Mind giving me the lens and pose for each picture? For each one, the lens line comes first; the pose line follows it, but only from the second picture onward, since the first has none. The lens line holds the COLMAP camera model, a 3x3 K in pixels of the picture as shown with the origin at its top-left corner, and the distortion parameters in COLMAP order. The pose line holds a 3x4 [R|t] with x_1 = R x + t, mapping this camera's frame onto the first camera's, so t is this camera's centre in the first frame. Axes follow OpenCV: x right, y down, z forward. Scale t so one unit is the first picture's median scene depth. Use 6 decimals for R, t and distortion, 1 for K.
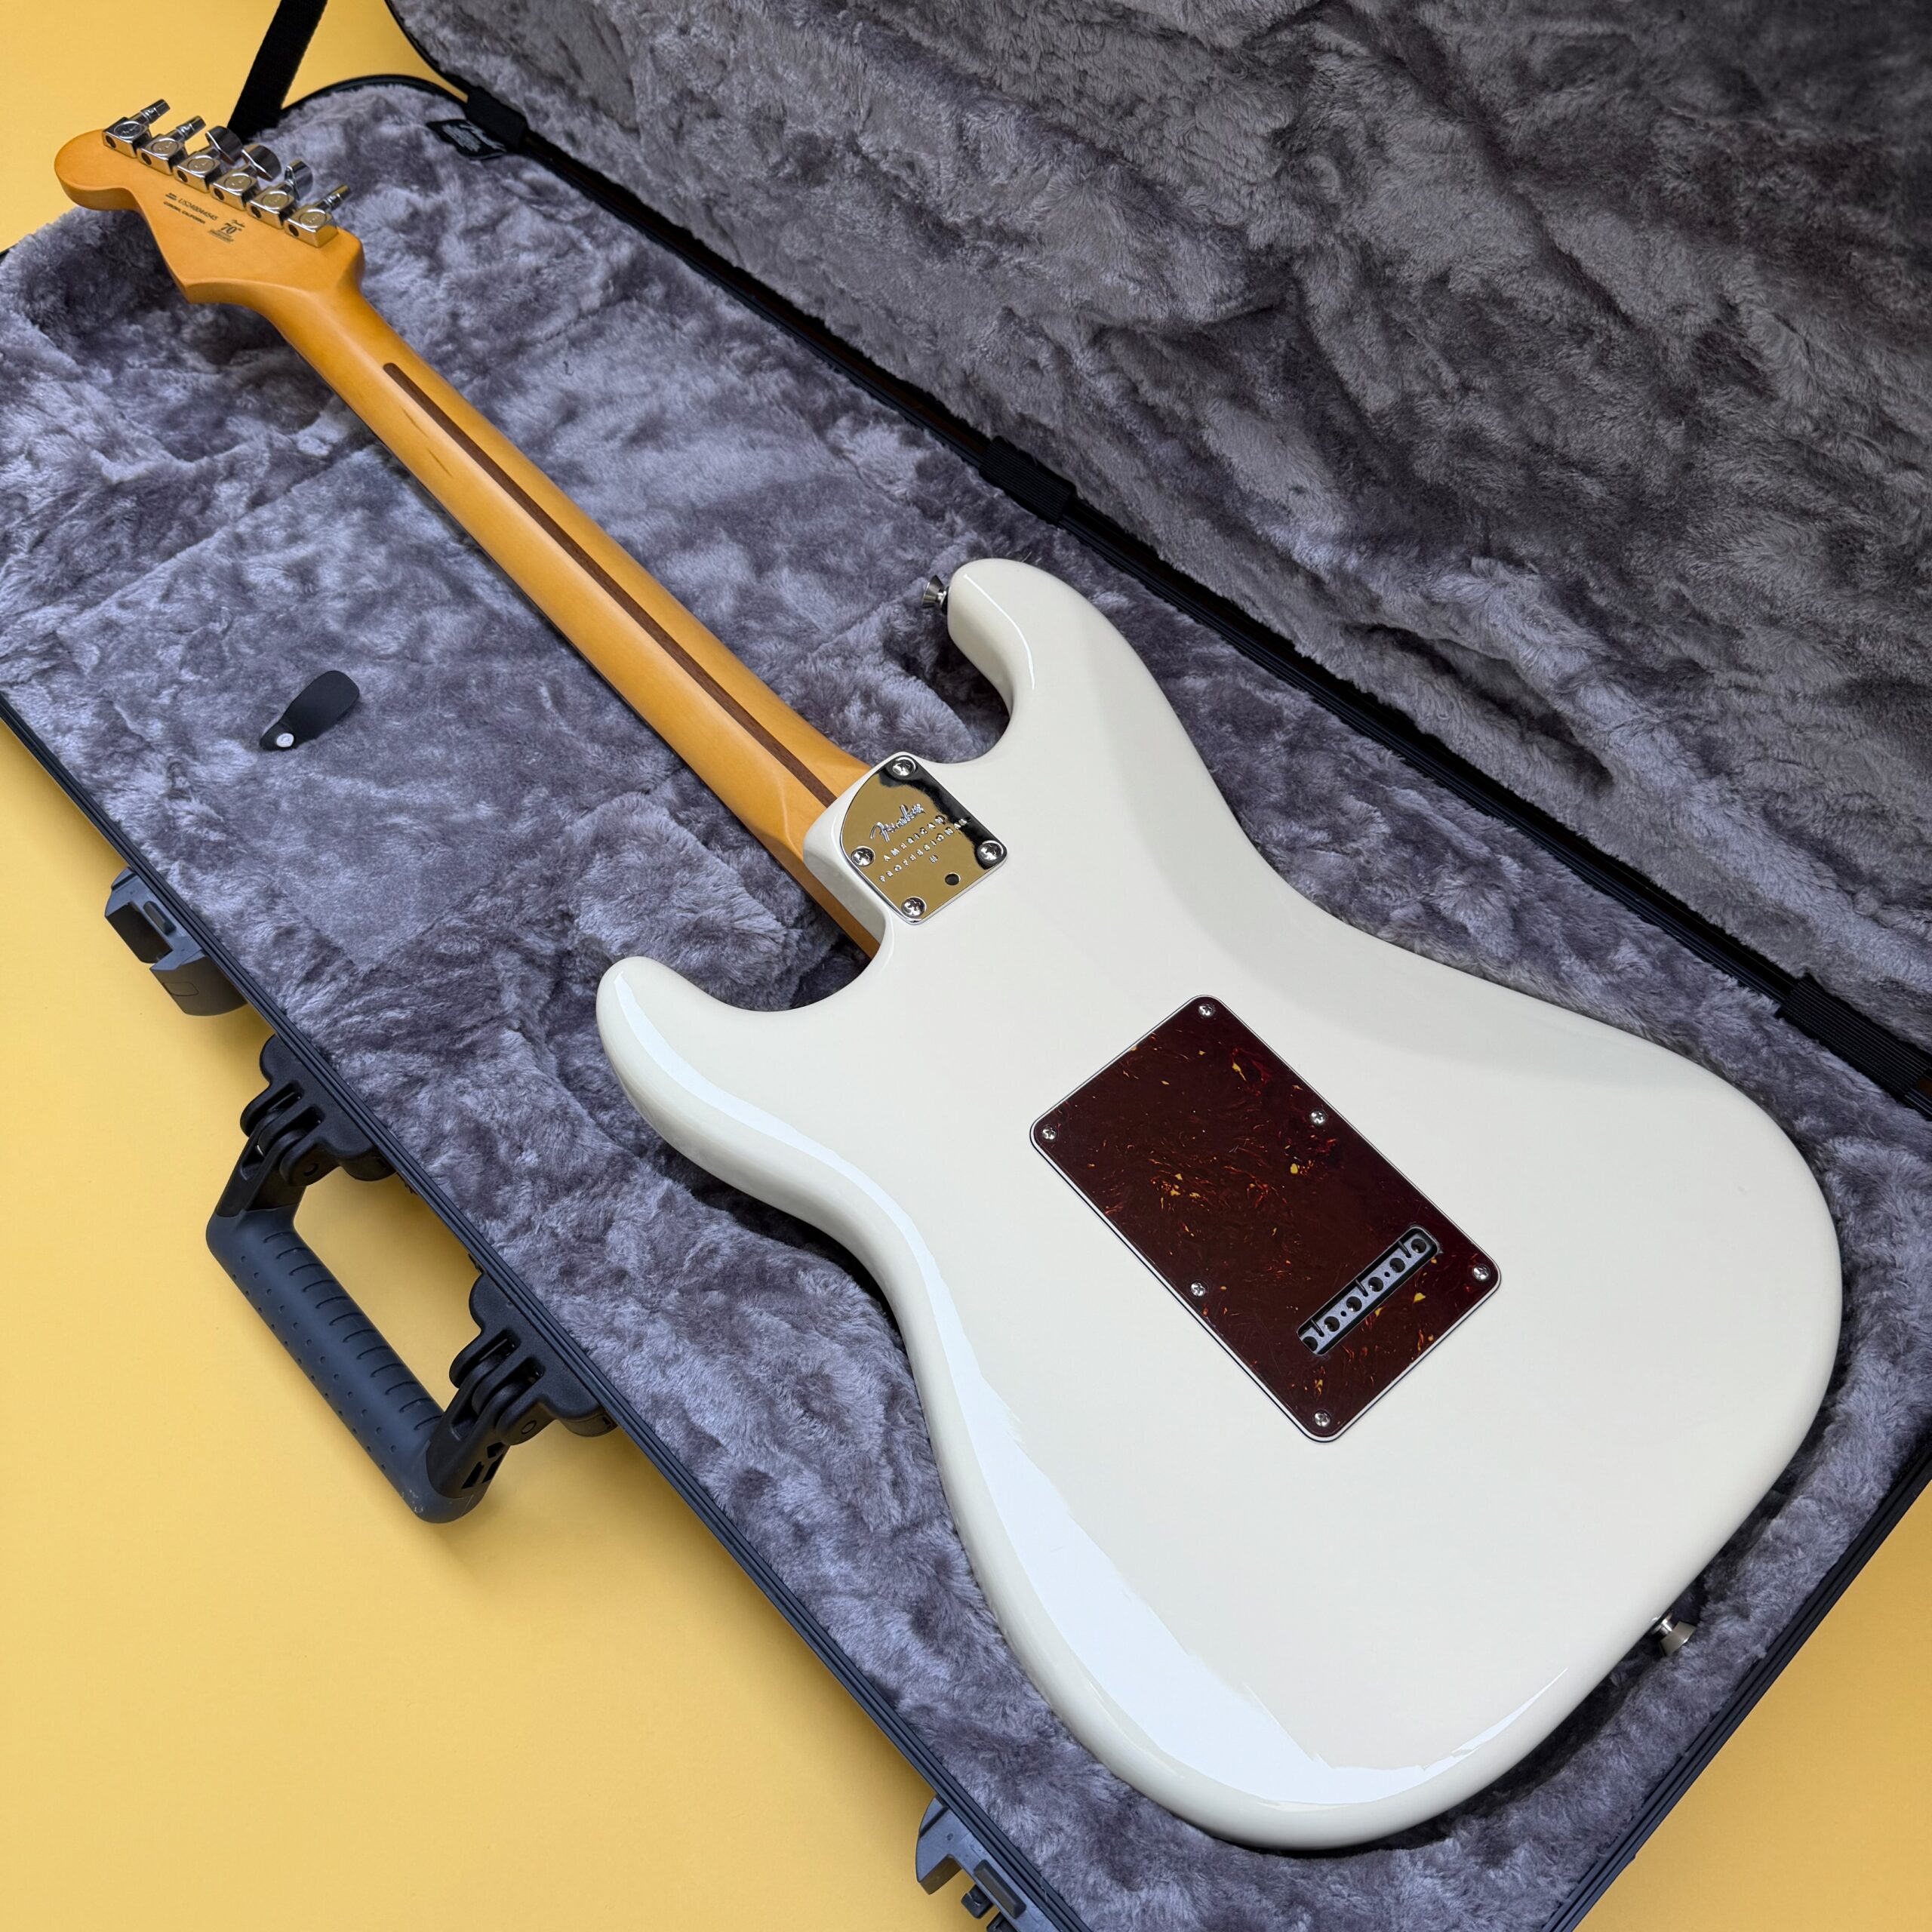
lens RADIAL K [[1865.0, 0, 963.6], [0, 1865.0, 919.7], [0, 0, 1]] dist [0.164723, -0.351114]
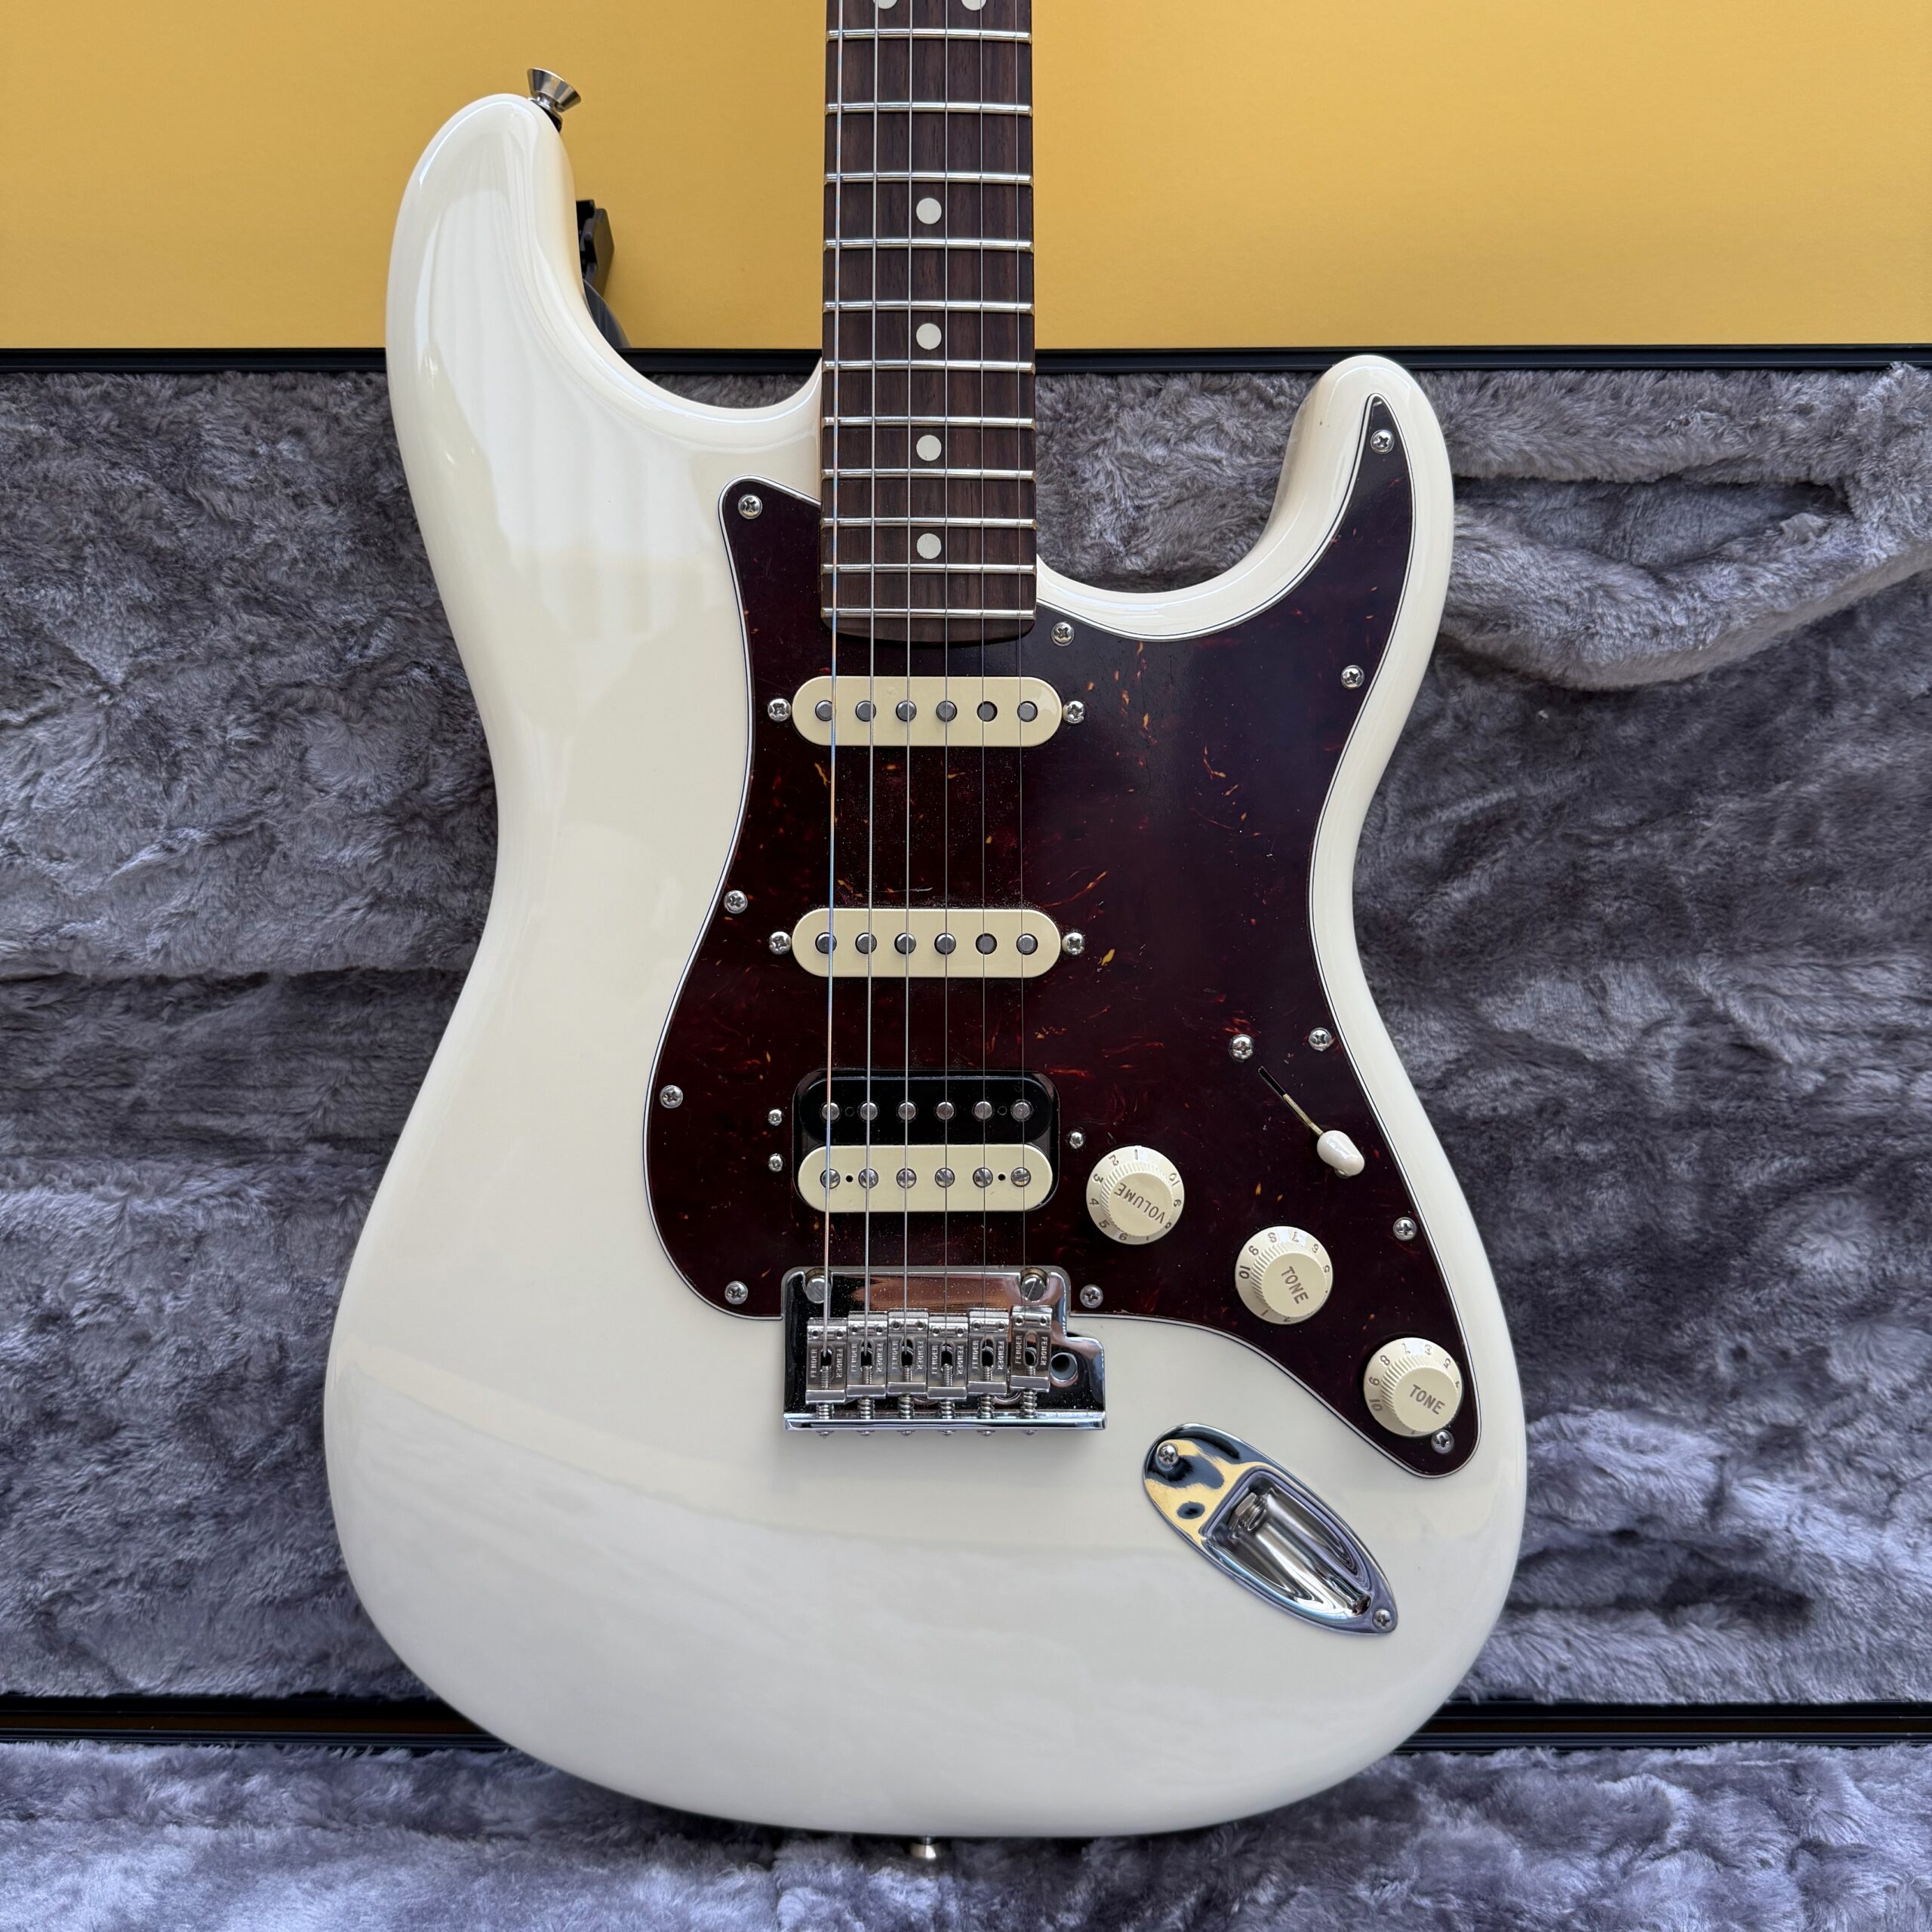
lens RADIAL K [[1836.4, 0, 969.7], [0, 1836.4, 964.3], [0, 0, 1]] dist [0.089850, -0.215020]
pose [[0.692644, -0.022211, 0.720938, -0.449079], [0.573678, 0.622813, -0.531976, -0.024305], [-0.437194, 0.782056, 0.444129, 0.559089]]
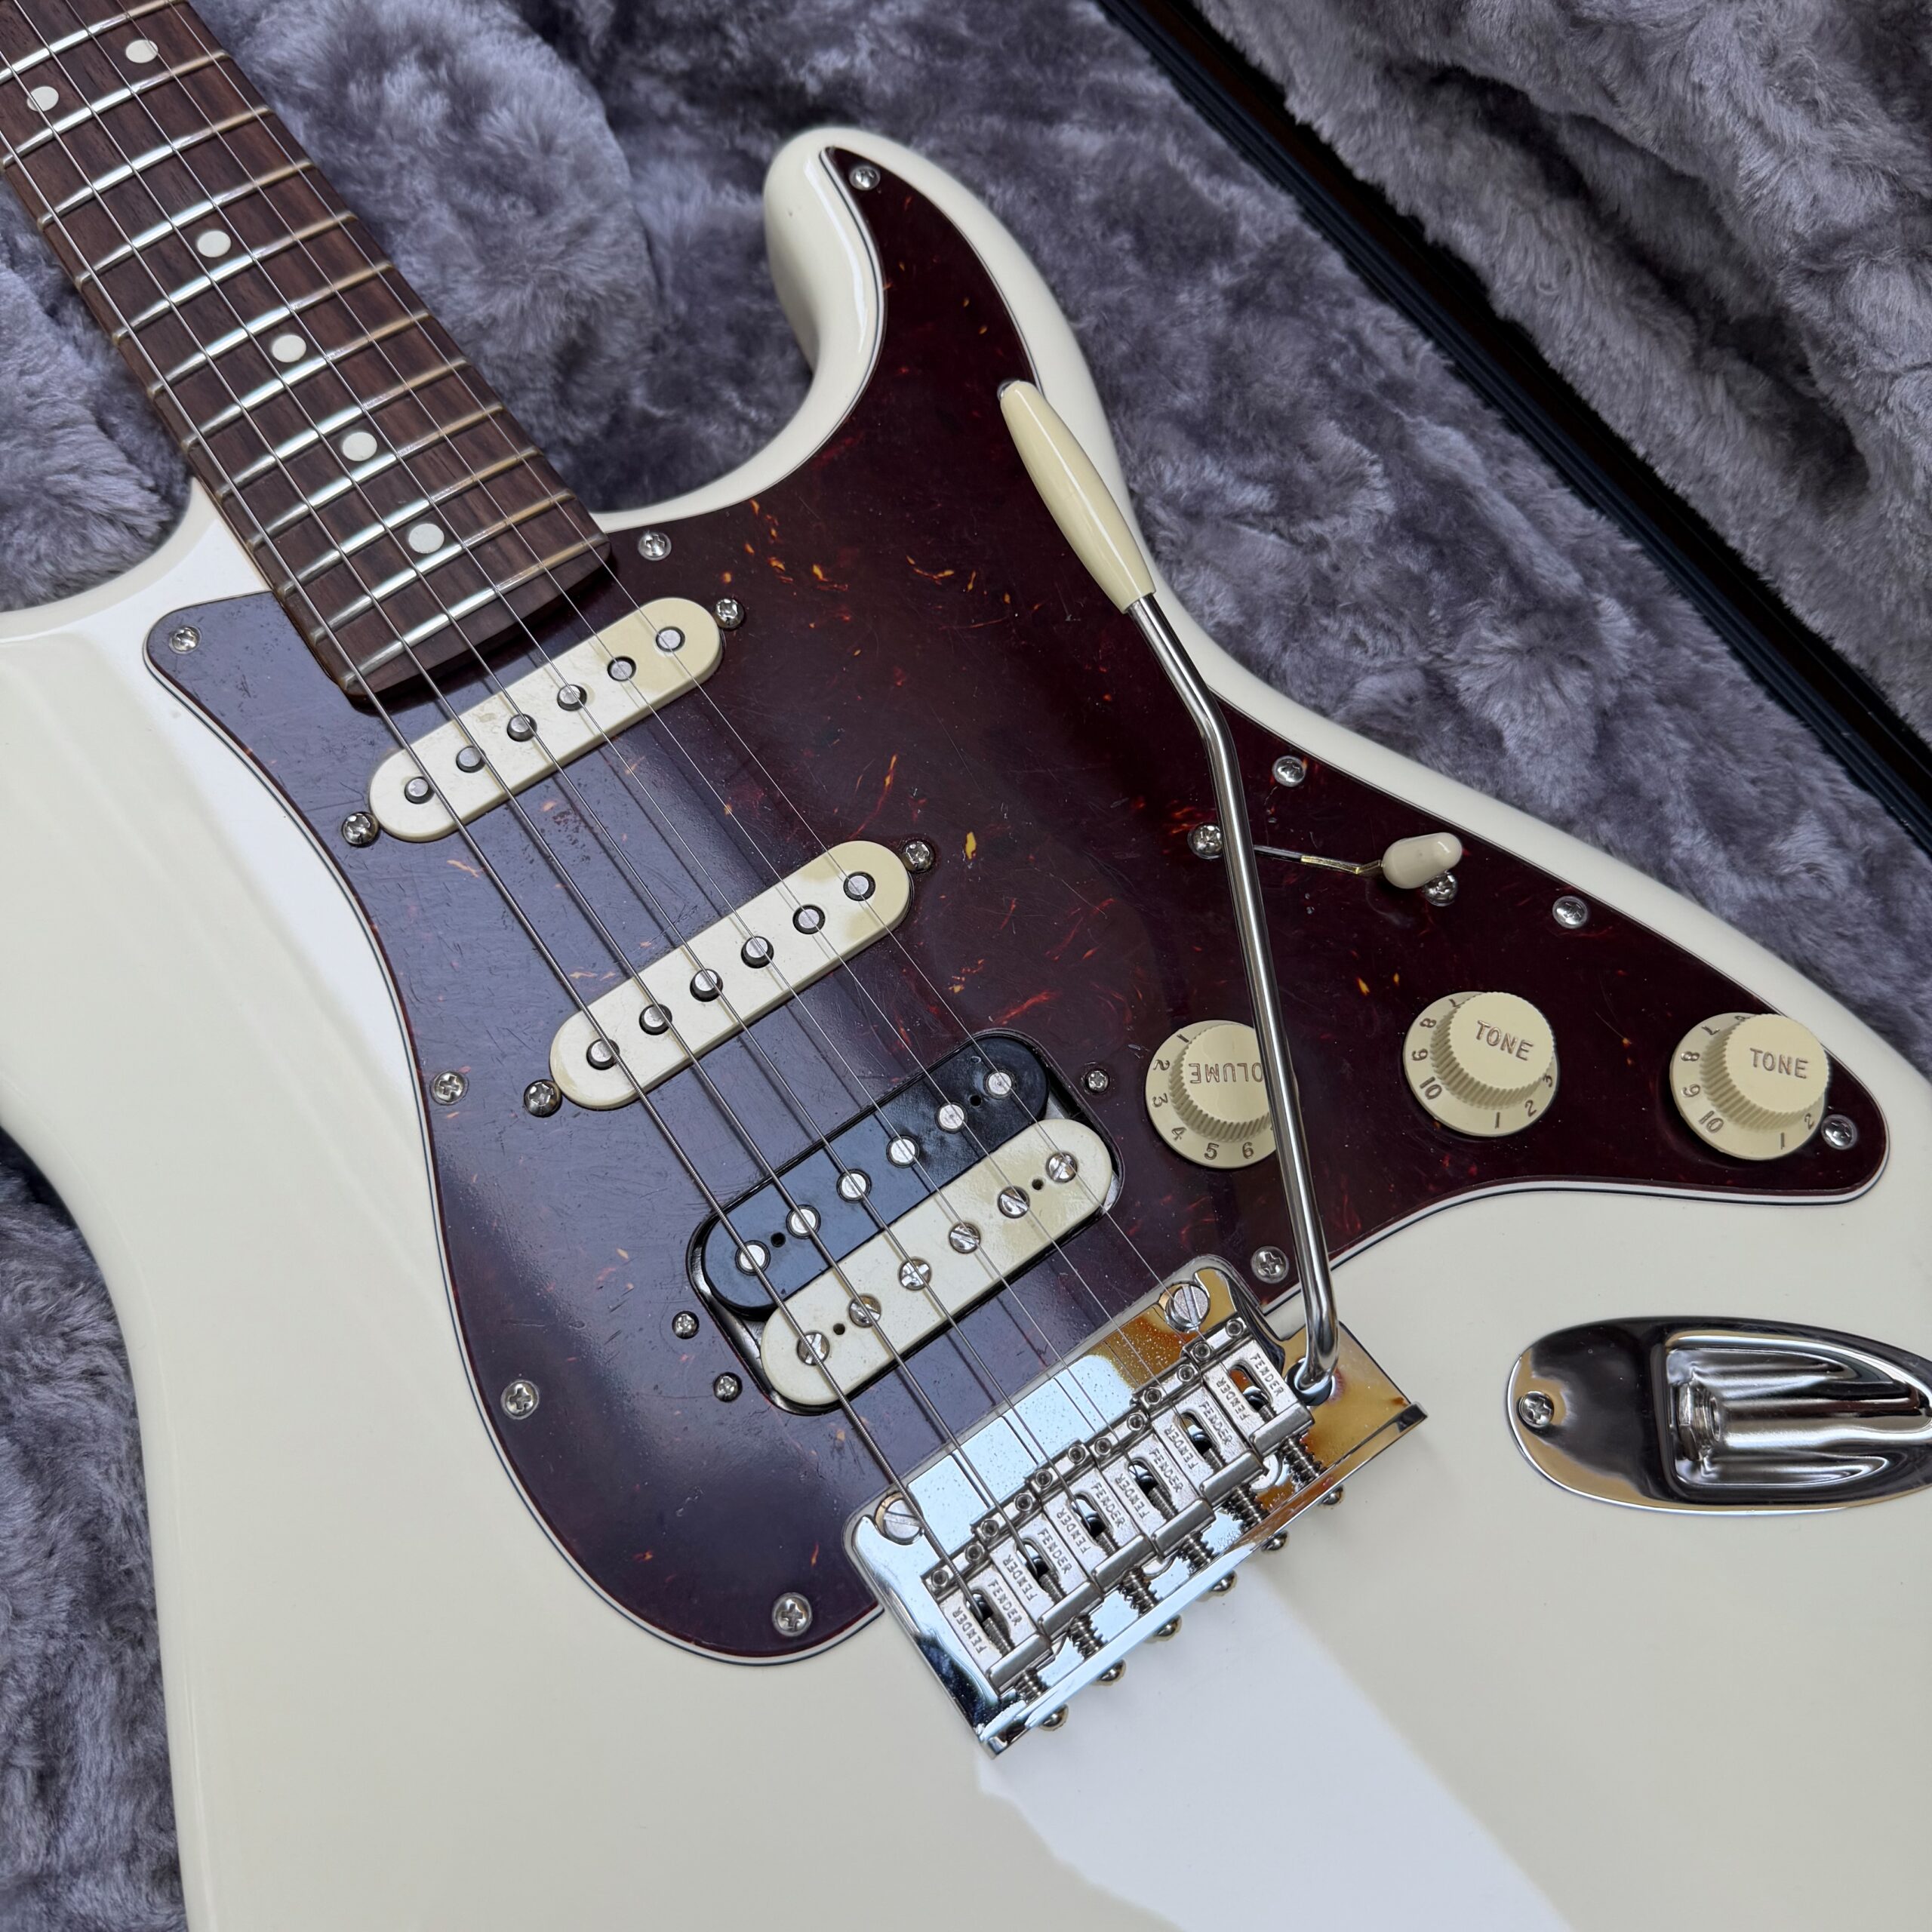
lens RADIAL K [[1915.2, 0, 951.1], [0, 1915.2, 927.5], [0, 0, 1]] dist [-0.018579, -0.007810]
pose [[0.987626, 0.153642, 0.031451, 0.113496], [-0.156777, 0.962130, 0.222996, -0.034779], [0.004002, -0.225167, 0.974312, 0.487736]]
